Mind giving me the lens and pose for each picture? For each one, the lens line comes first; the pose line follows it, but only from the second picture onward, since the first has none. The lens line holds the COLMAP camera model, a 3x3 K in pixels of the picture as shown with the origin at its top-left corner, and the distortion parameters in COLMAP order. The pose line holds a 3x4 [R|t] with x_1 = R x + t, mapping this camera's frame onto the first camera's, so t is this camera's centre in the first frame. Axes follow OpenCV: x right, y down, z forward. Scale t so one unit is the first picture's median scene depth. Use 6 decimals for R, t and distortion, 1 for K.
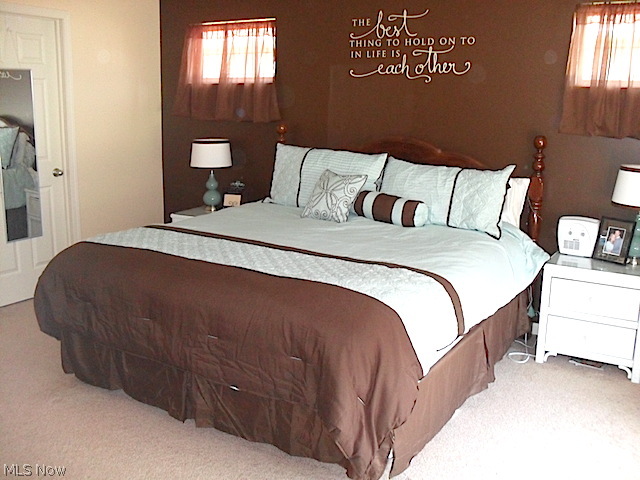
lens RADIAL K [[654.4, 0, 320.0], [0, 654.4, 240.0], [0, 0, 1]] dist [-0.215604, 0.254430]
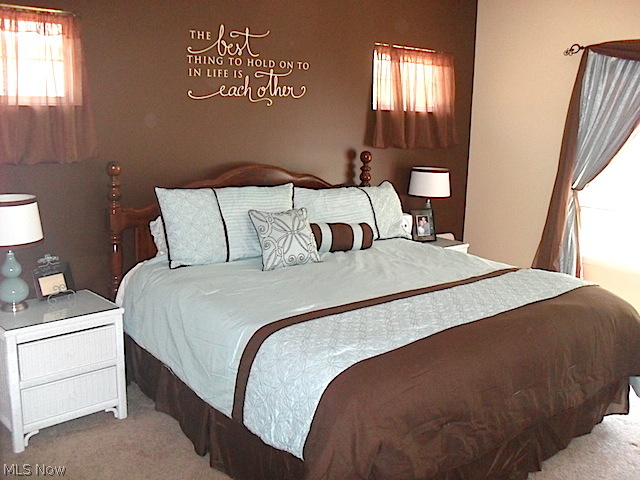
lens RADIAL K [[654.4, 0, 320.0], [0, 654.4, 240.0], [0, 0, 1]] dist [-0.215604, 0.254430]
pose [[0.321057, -0.192589, 0.927271, -0.736374], [0.188664, 0.972487, 0.136658, -0.164388], [-0.928078, 0.131067, 0.348558, 0.604796]]
